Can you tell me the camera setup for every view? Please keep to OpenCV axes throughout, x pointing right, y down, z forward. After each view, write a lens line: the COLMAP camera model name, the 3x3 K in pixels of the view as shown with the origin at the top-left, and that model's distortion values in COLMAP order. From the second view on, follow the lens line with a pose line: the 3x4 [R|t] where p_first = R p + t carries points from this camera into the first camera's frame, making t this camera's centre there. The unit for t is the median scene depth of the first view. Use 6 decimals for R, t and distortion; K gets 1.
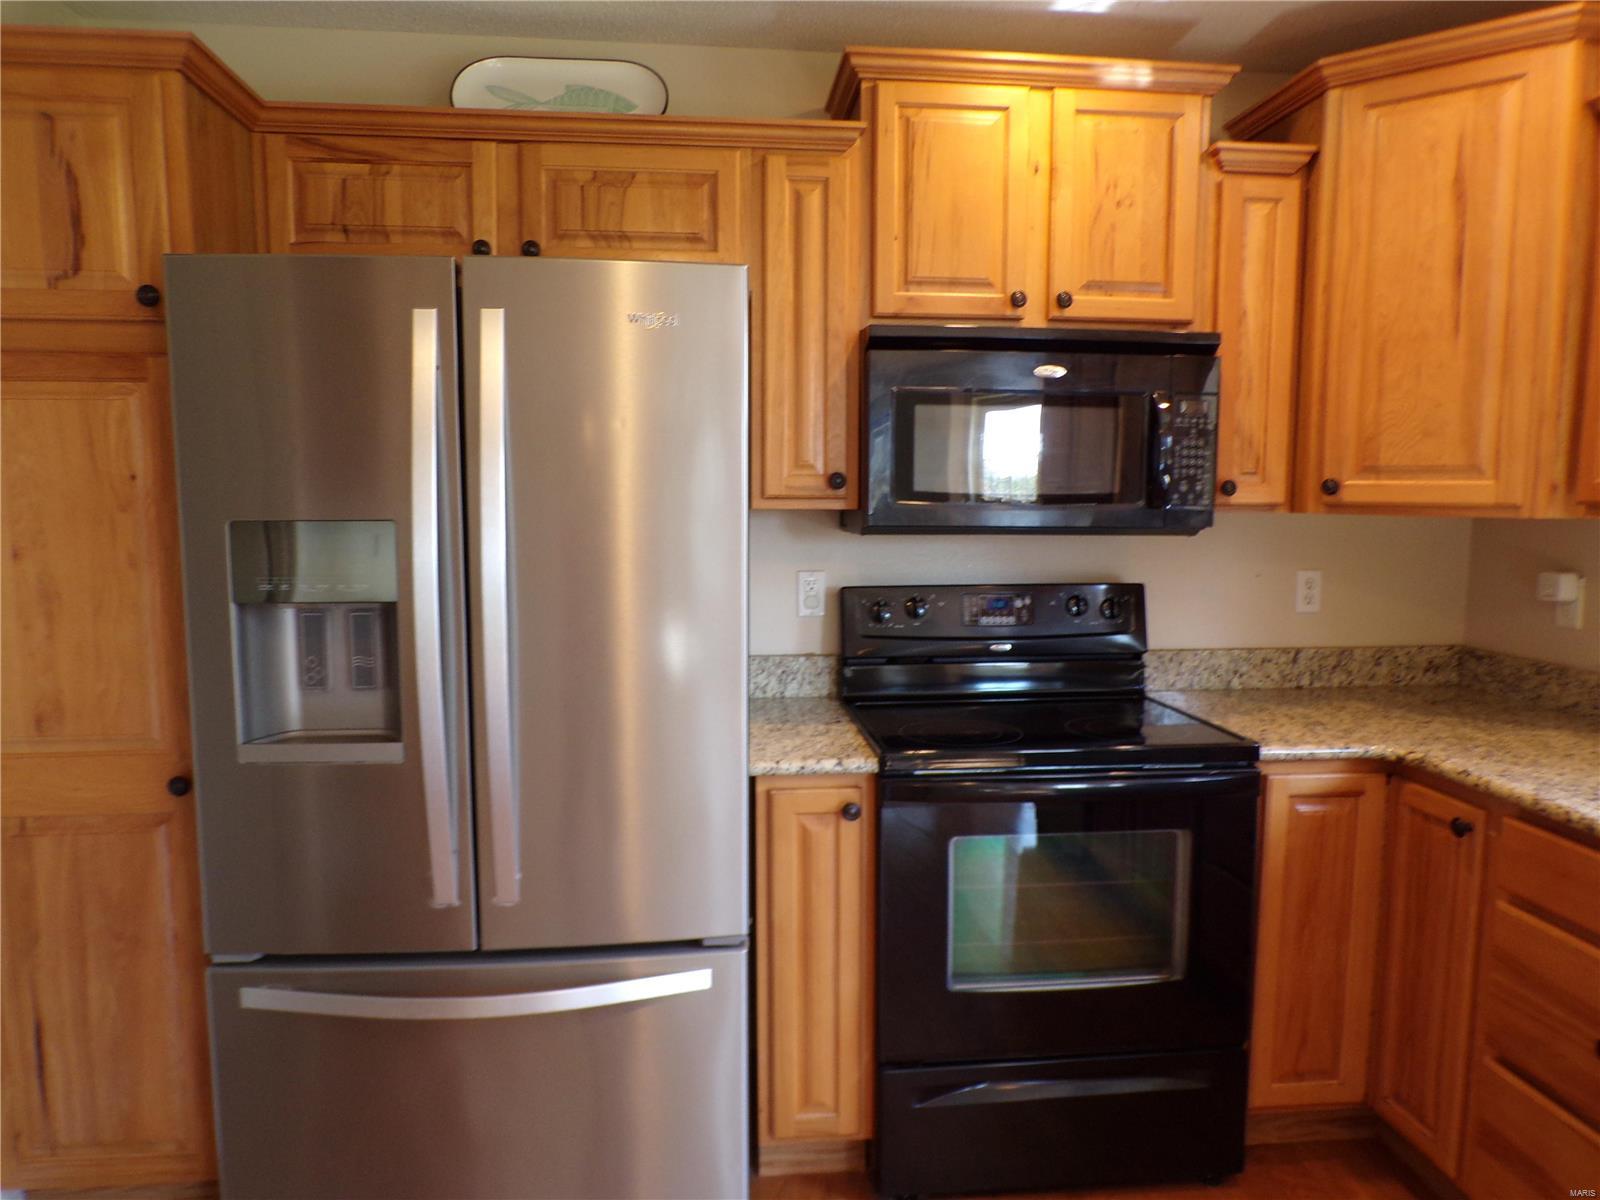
lens RADIAL K [[1089.1, 0, 807.5], [0, 1089.1, 611.1], [0, 0, 1]] dist [-0.018873, 0.020893]
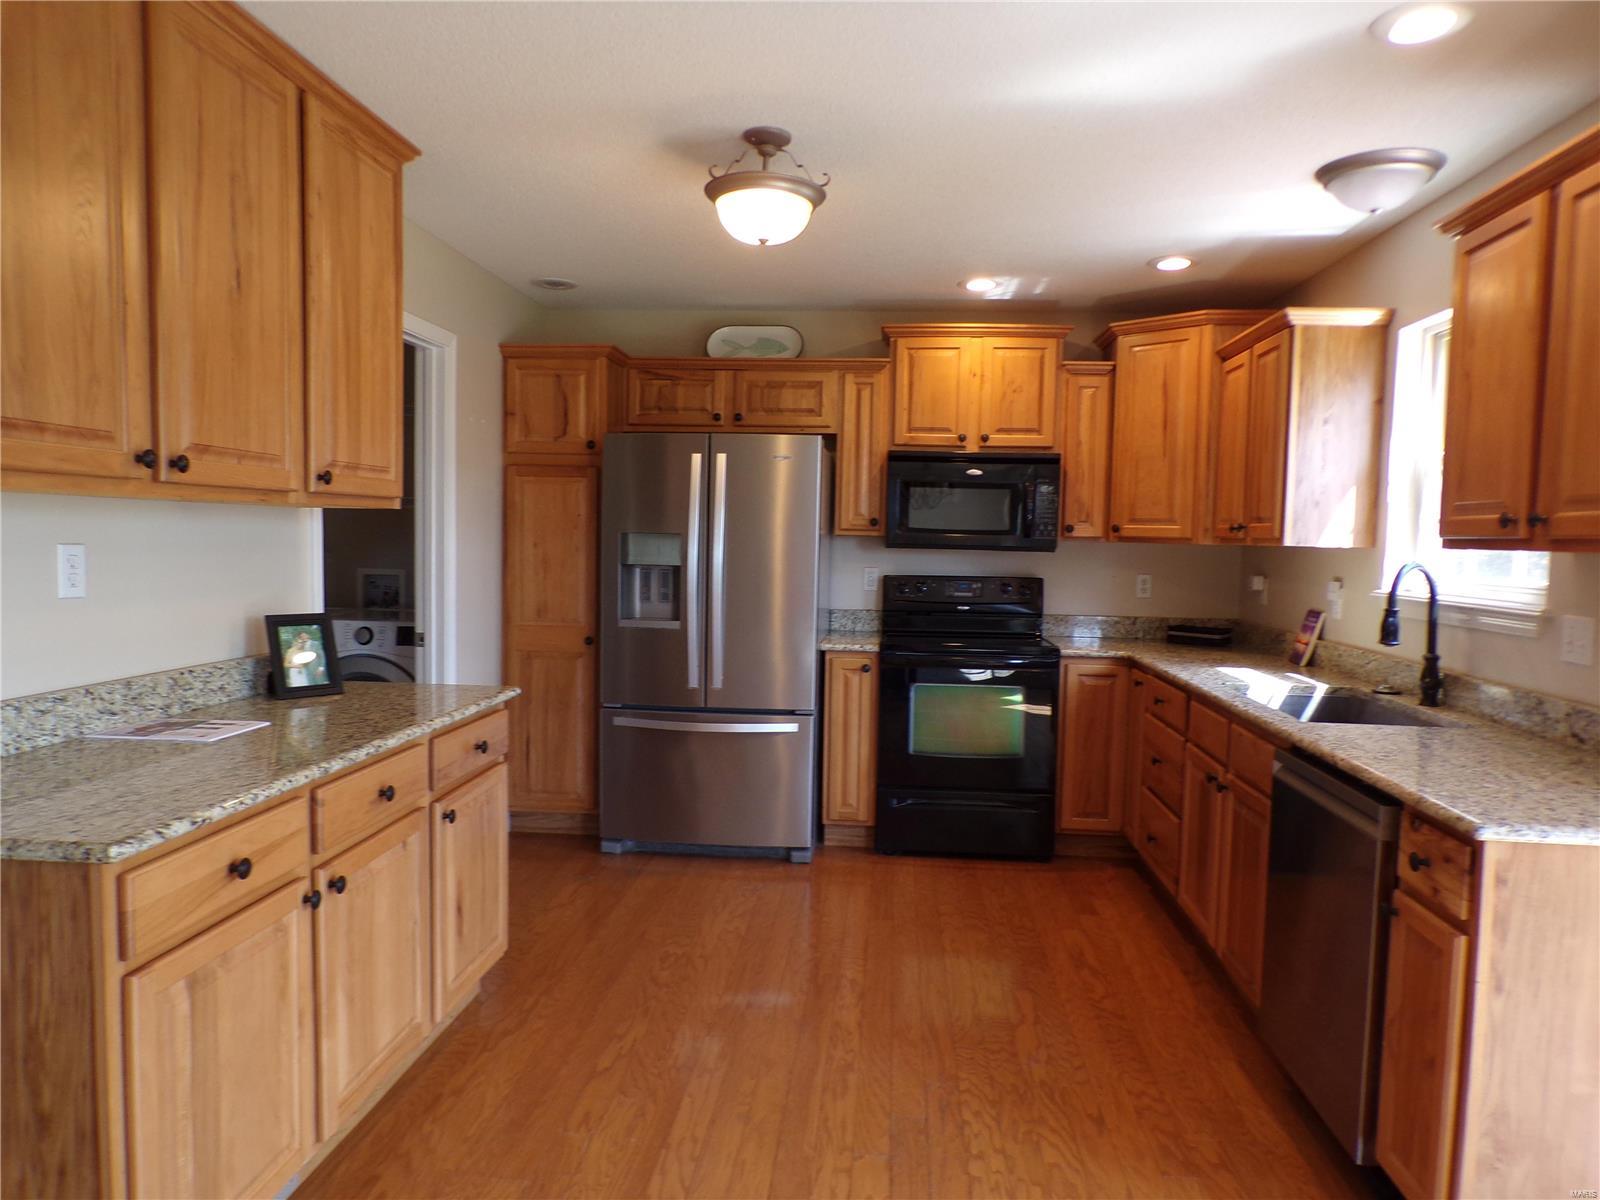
lens RADIAL K [[1089.1, 0, 805.1], [0, 1089.1, 602.3], [0, 0, 1]] dist [-0.018873, 0.020893]
pose [[0.982023, 0.029599, -0.186427, 0.302996], [-0.038533, 0.998267, -0.044482, 0.140064], [0.184787, 0.050866, 0.981461, -1.130694]]
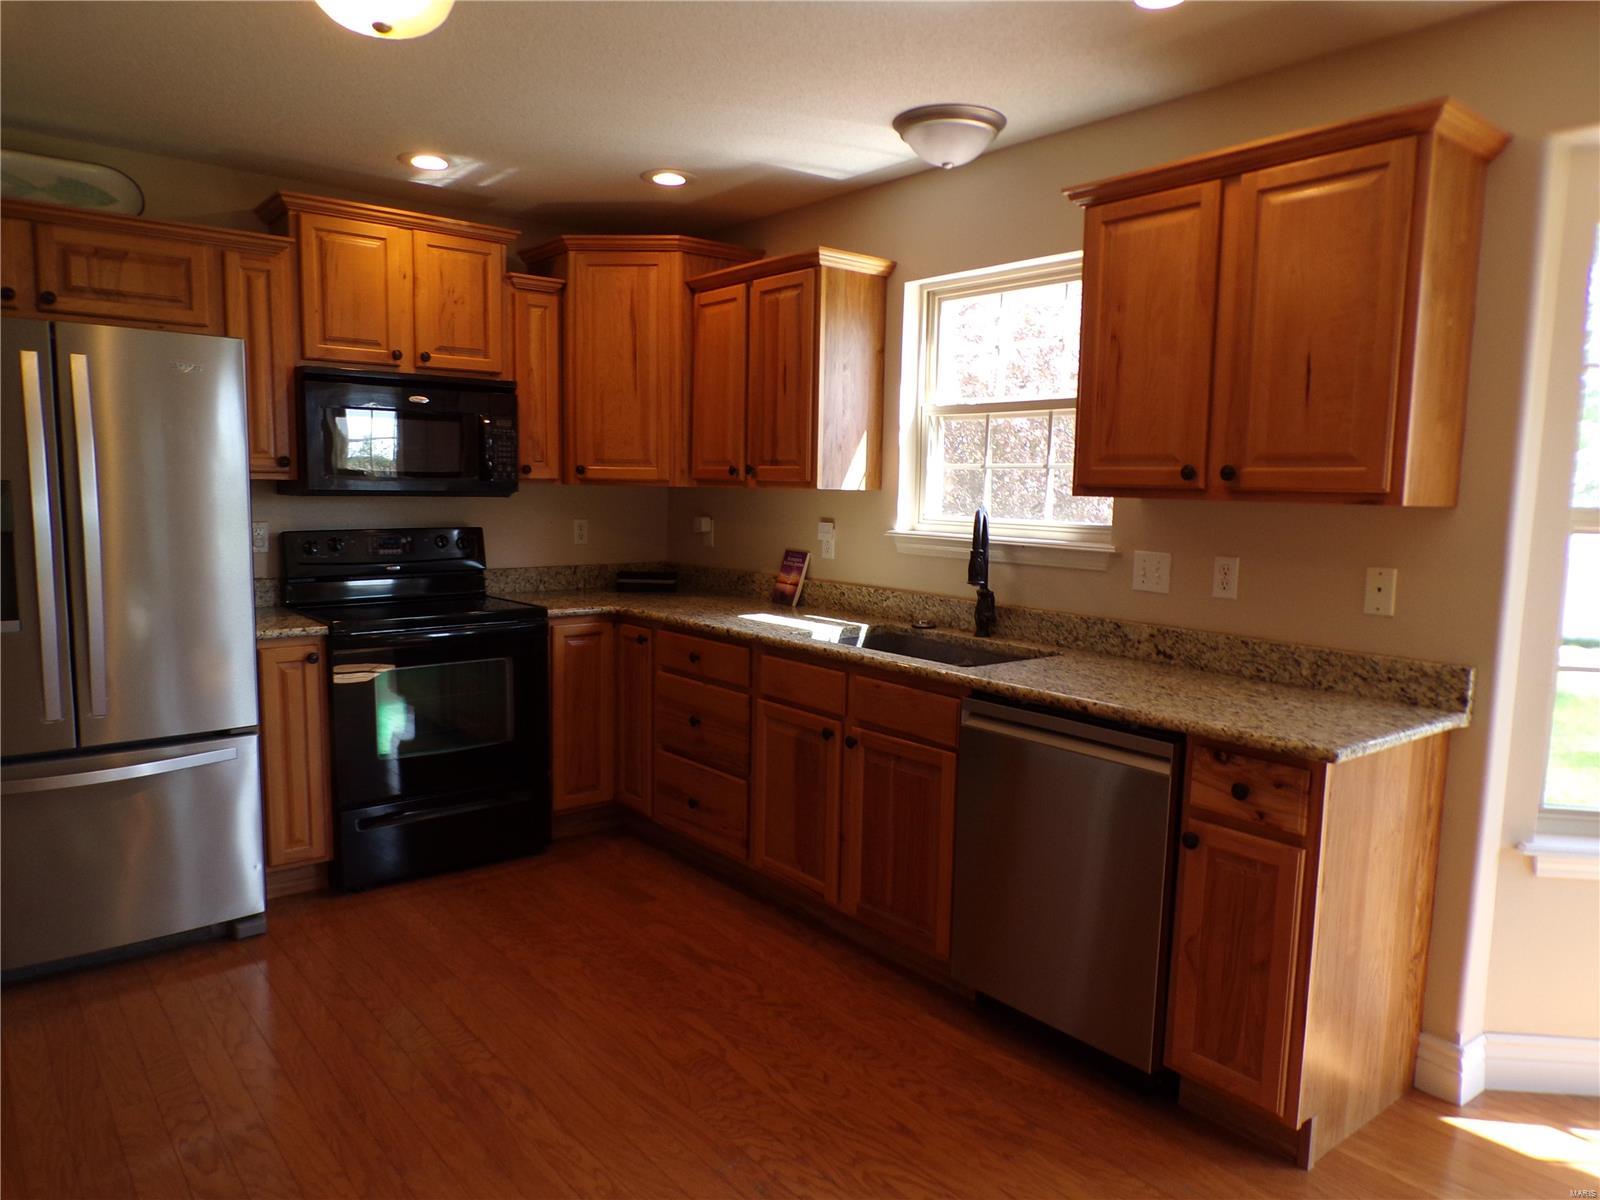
lens RADIAL K [[1089.1, 0, 807.1], [0, 1089.1, 605.1], [0, 0, 1]] dist [-0.018873, 0.020893]
pose [[0.837620, -0.049584, 0.543999, -0.209785], [0.043357, 0.998765, 0.024277, 0.086759], [-0.544531, 0.003252, 0.838735, -0.757265]]
